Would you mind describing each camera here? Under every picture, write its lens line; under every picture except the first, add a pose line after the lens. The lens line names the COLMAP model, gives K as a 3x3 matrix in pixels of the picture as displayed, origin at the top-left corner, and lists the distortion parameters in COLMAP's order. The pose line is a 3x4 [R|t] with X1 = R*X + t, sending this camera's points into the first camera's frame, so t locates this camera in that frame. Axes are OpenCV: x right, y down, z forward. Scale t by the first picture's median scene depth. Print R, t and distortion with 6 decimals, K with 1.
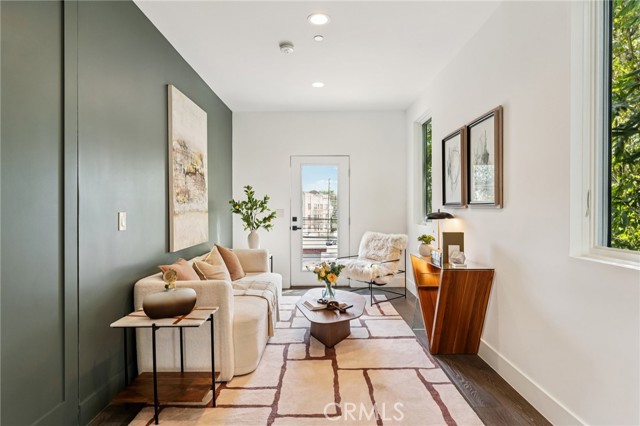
lens RADIAL K [[357.0, 0, 319.9], [0, 357.0, 211.9], [0, 0, 1]] dist [-0.004037, 0.001085]
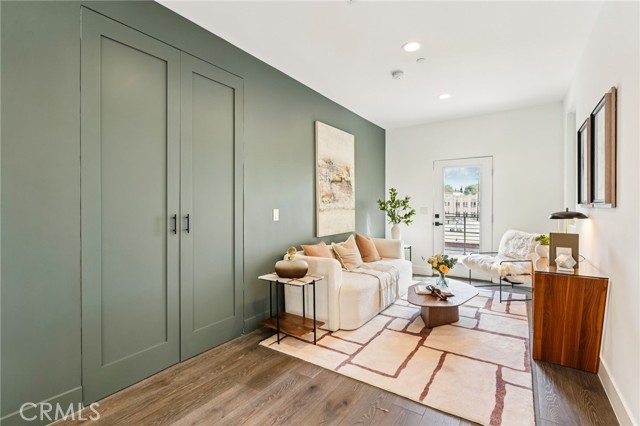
lens RADIAL K [[293.2, 0, 320.1], [0, 293.2, 211.5], [0, 0, 1]] dist [-0.008158, 0.001634]
pose [[0.824487, 0.011414, -0.565765, 0.260155], [-0.006407, 0.999921, 0.010836, -0.003382], [0.565844, -0.005309, 0.824495, 0.024669]]
